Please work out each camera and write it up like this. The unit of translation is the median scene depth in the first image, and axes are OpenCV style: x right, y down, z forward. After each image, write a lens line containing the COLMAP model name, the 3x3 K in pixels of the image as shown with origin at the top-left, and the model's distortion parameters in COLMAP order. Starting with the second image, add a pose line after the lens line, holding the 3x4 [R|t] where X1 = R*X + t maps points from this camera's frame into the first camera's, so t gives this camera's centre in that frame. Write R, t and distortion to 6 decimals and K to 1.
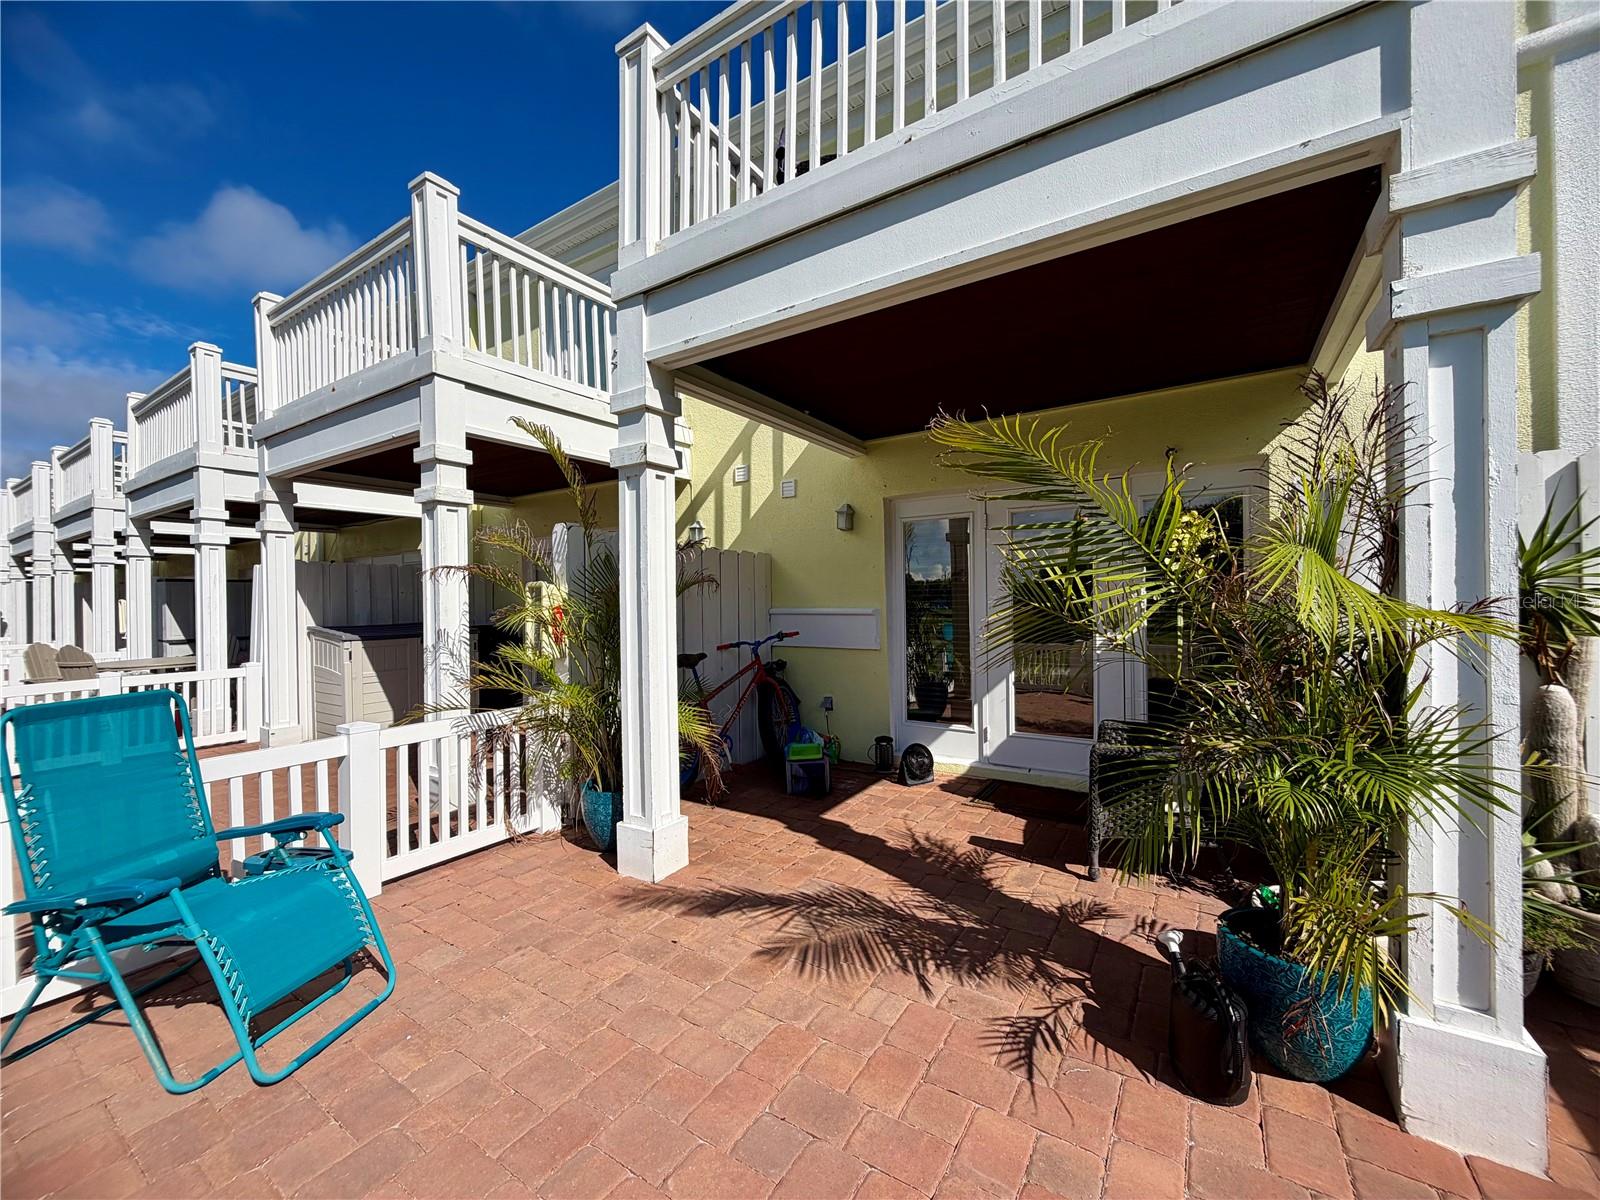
lens RADIAL K [[635.0, 0, 795.7], [0, 635.0, 600.0], [0, 0, 1]] dist [-0.002849, 0.000634]
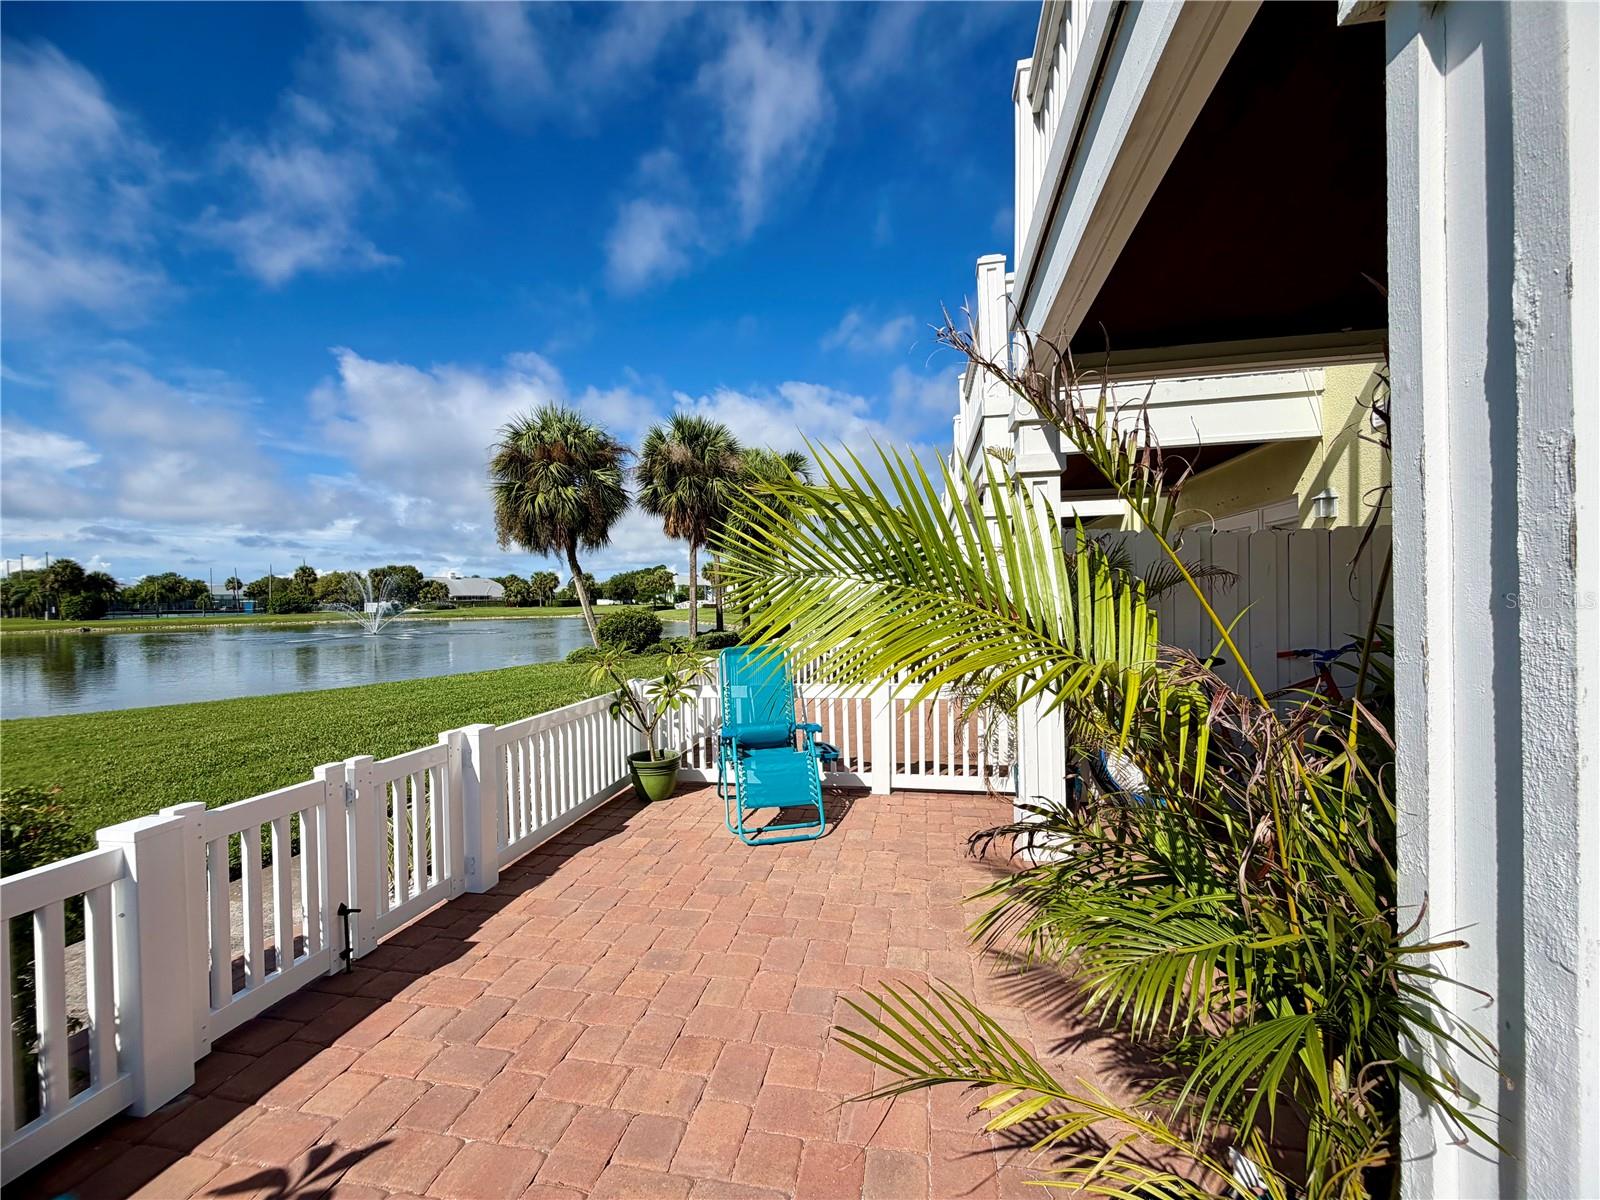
lens RADIAL K [[635.0, 0, 795.7], [0, 635.0, 598.6], [0, 0, 1]] dist [-0.002849, 0.000634]
pose [[0.369700, 0.006453, -0.929129, 0.638586], [0.013640, 0.999830, 0.012371, -0.021231], [0.929051, -0.017247, 0.369549, 0.241854]]
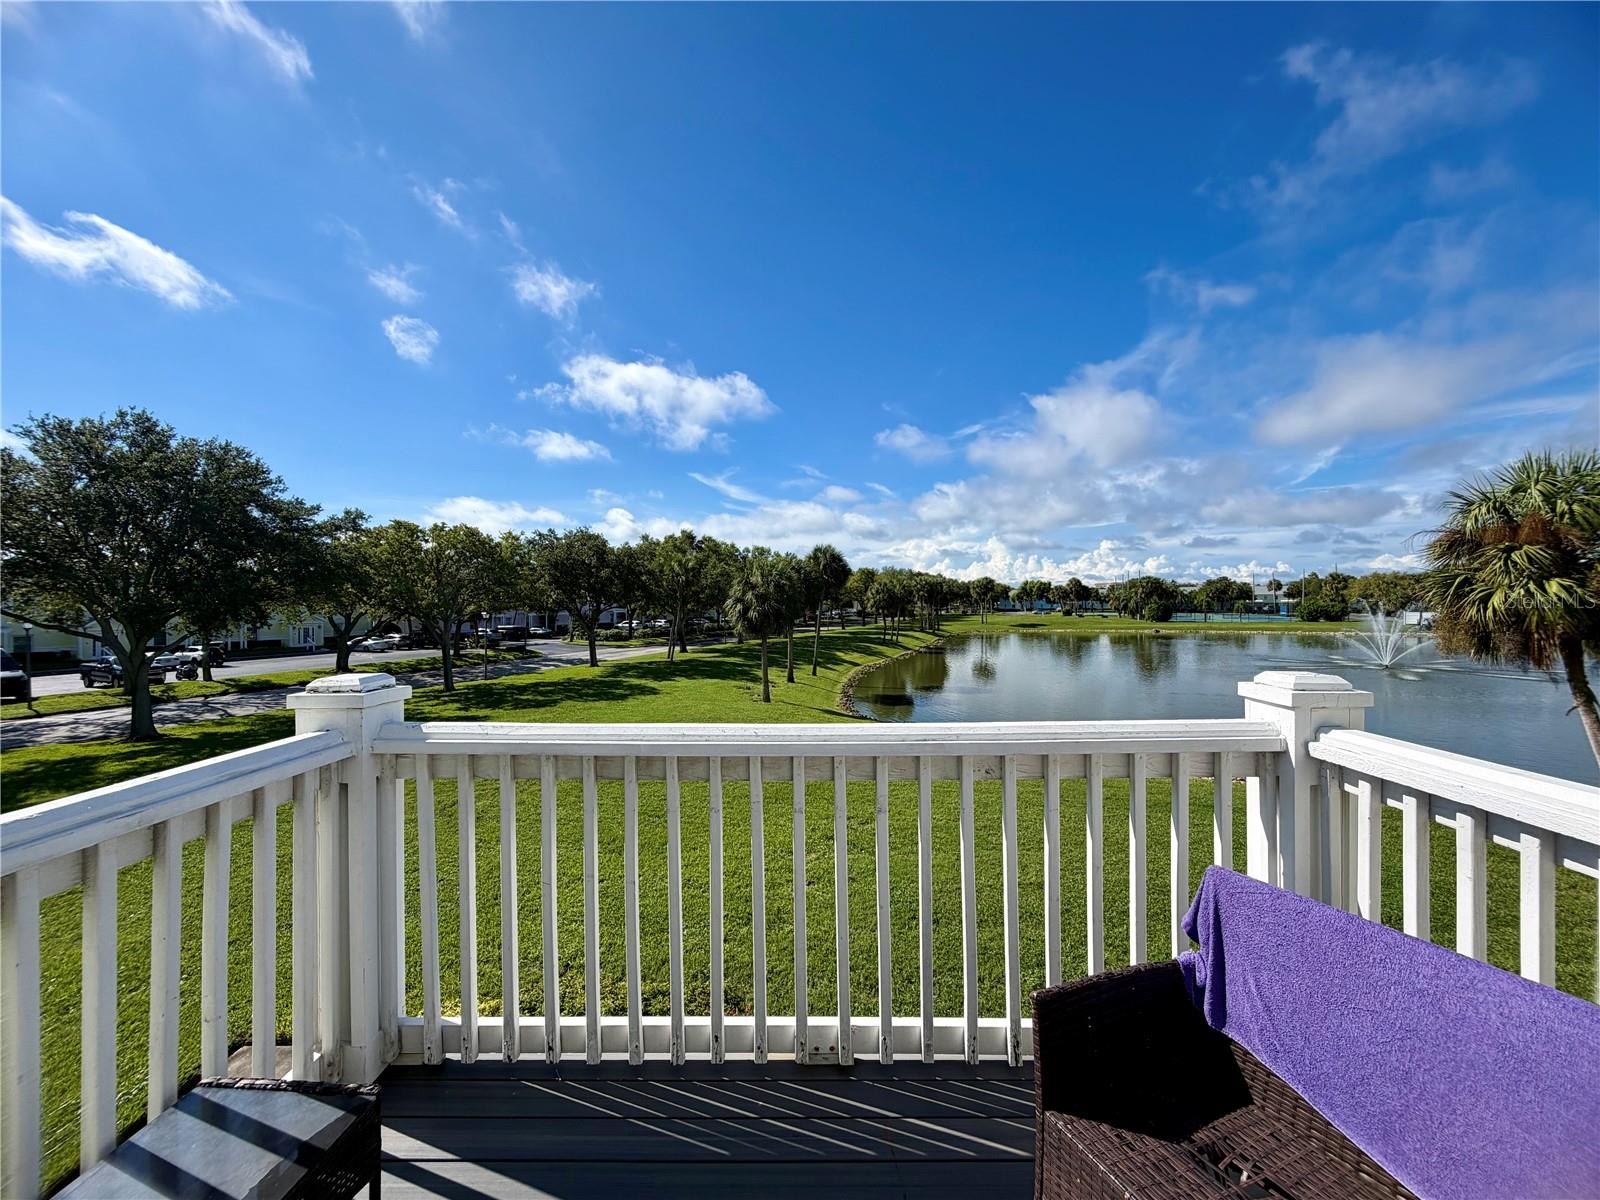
lens RADIAL K [[635.0, 0, 793.7], [0, 635.0, 601.7], [0, 0, 1]] dist [-0.002849, 0.000634]
pose [[-0.845872, 0.019436, -0.533031, 0.502579], [0.019025, 0.999799, 0.006265, -1.019525], [0.533046, -0.004842, -0.846072, 1.324782]]
